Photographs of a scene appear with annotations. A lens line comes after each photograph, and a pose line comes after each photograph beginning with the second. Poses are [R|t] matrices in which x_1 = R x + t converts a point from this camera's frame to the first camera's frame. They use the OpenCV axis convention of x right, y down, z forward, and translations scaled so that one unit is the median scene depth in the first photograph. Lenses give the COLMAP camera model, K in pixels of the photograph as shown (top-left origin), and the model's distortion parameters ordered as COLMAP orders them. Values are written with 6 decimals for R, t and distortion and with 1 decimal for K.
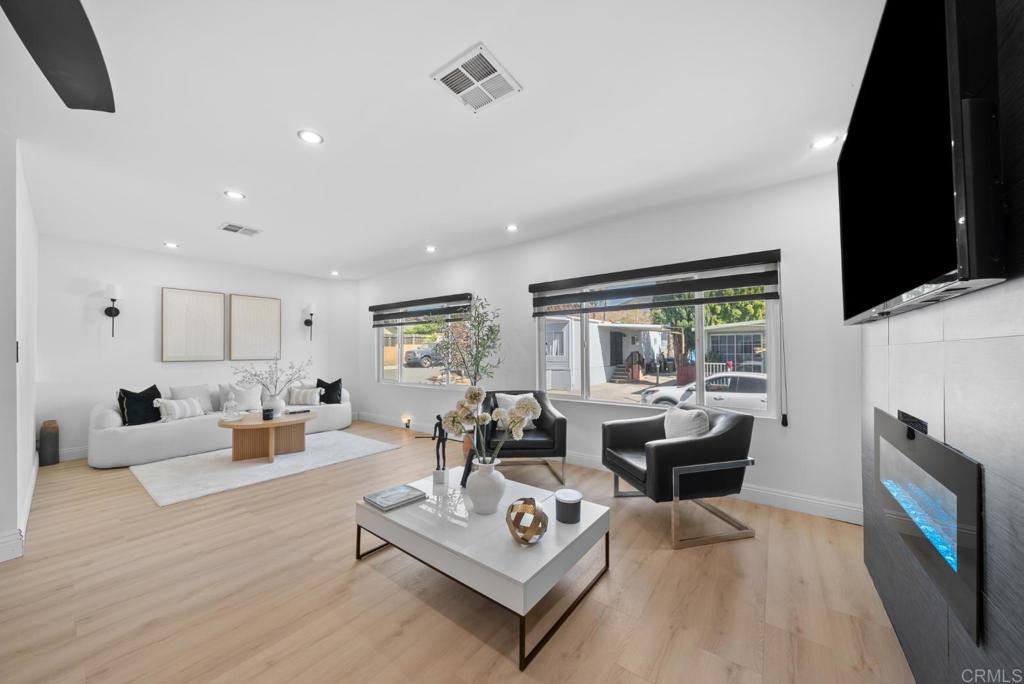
lens RADIAL K [[353.8, 0, 511.5], [0, 353.8, 347.2], [0, 0, 1]] dist [-0.003093, -0.001137]
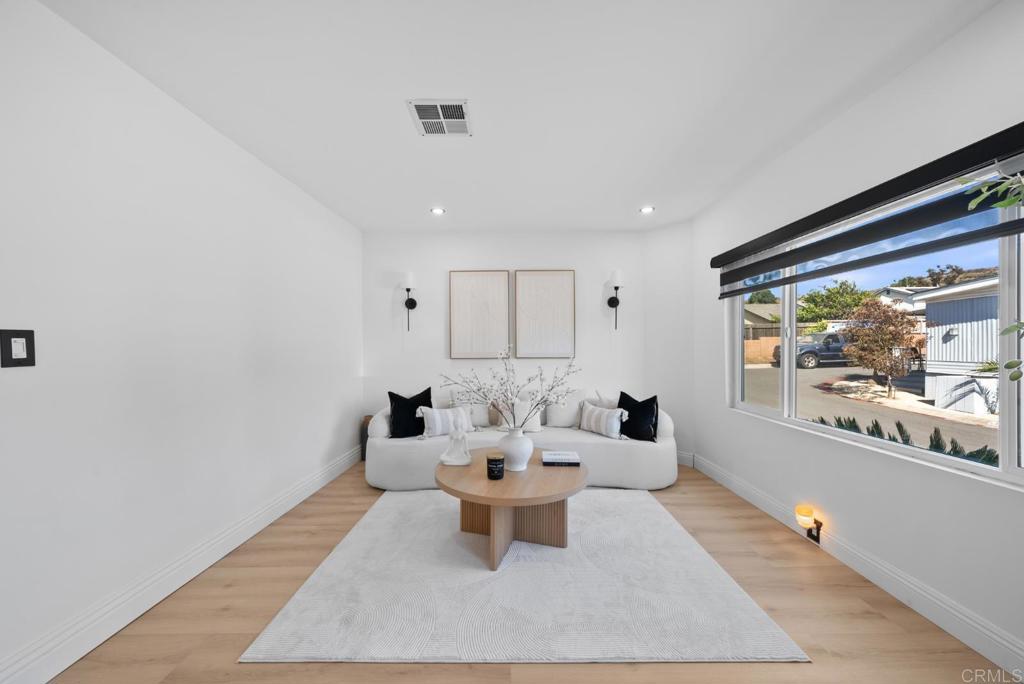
lens RADIAL K [[353.8, 0, 510.5], [0, 353.8, 349.0], [0, 0, 1]] dist [-0.003093, -0.001137]
pose [[0.599839, 0.003320, -0.800114, -0.201013], [0.012489, 0.999831, 0.013512, 0.006867], [0.800023, -0.018097, 0.599696, 0.547984]]
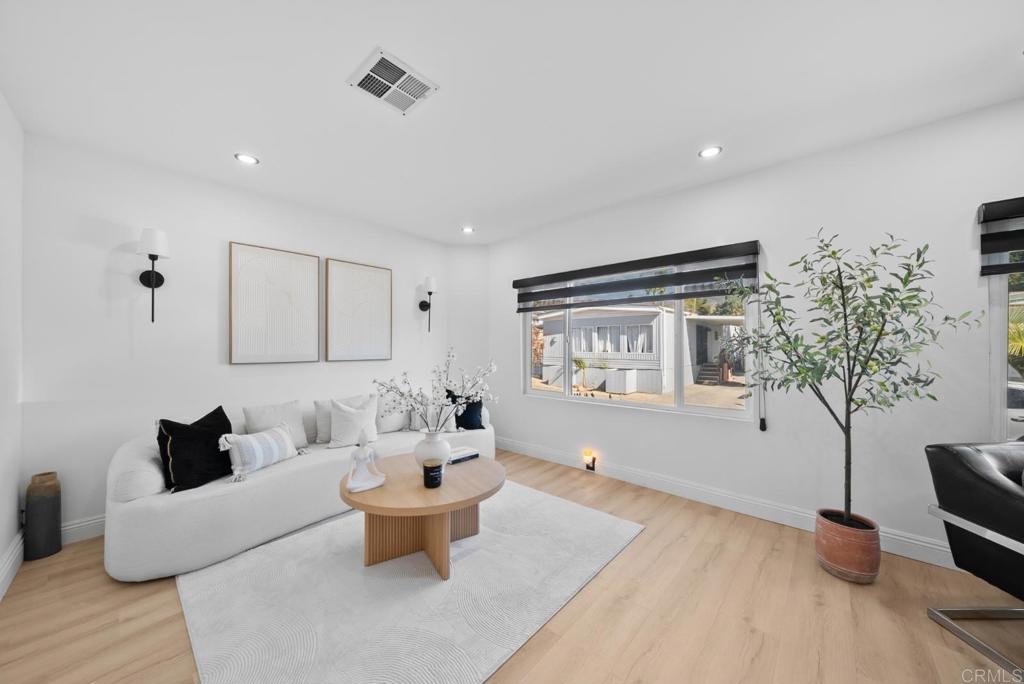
lens RADIAL K [[353.8, 0, 511.2], [0, 353.8, 345.4], [0, 0, 1]] dist [-0.003093, -0.001137]
pose [[0.995916, 0.003272, -0.090231, -0.413760], [-0.002670, 0.999973, 0.006790, 0.002865], [0.090250, -0.006522, 0.995898, 0.398410]]
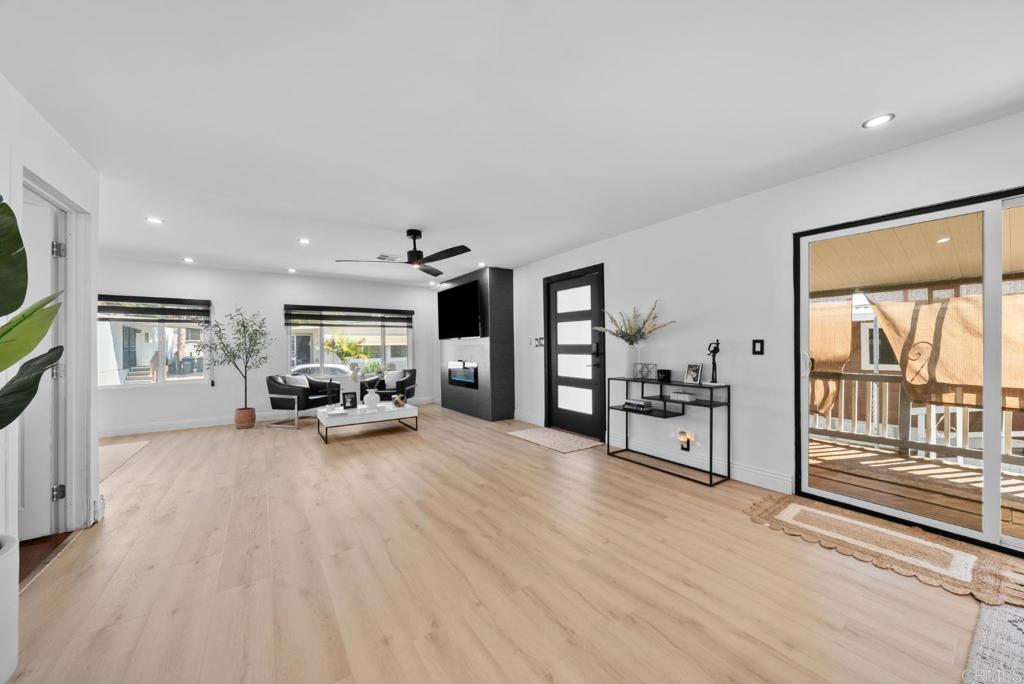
lens RADIAL K [[353.8, 0, 510.4], [0, 353.8, 343.2], [0, 0, 1]] dist [-0.003093, -0.001137]
pose [[0.308676, 0.006871, 0.951142, -0.868692], [-0.000798, 0.999975, -0.006965, -0.001974], [-0.951167, 0.001391, 0.308674, -0.302443]]
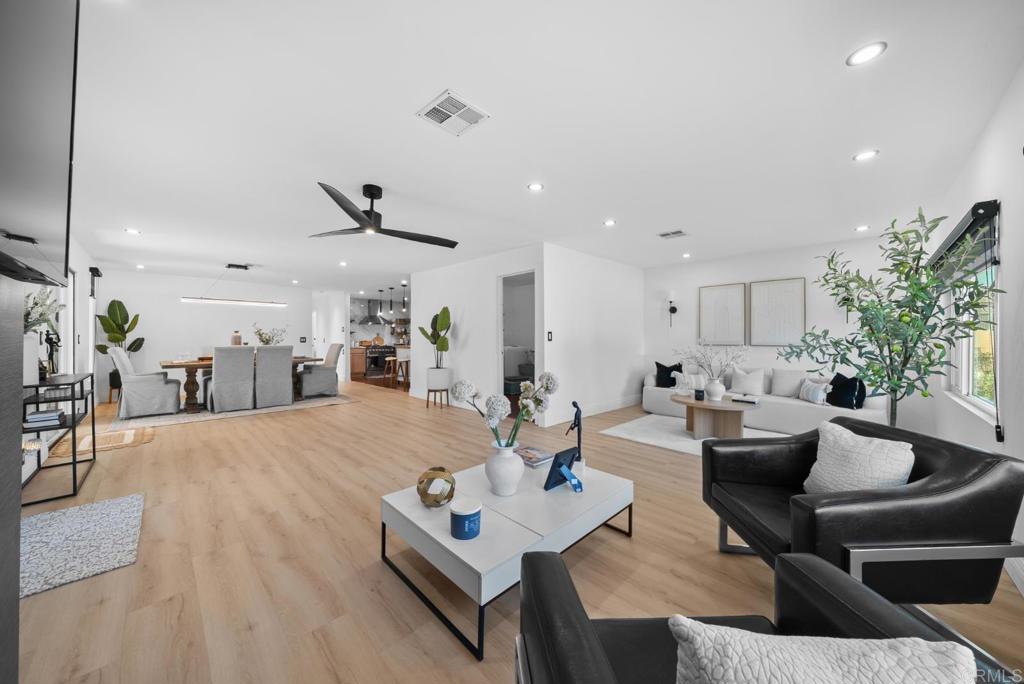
lens RADIAL K [[353.8, 0, 510.3], [0, 353.8, 337.1], [0, 0, 1]] dist [-0.003093, -0.001137]
pose [[-0.143680, 0.000327, -0.989624, 0.359448], [0.009053, 0.999959, -0.000984, 0.006692], [0.989583, -0.009100, -0.143677, 0.452125]]
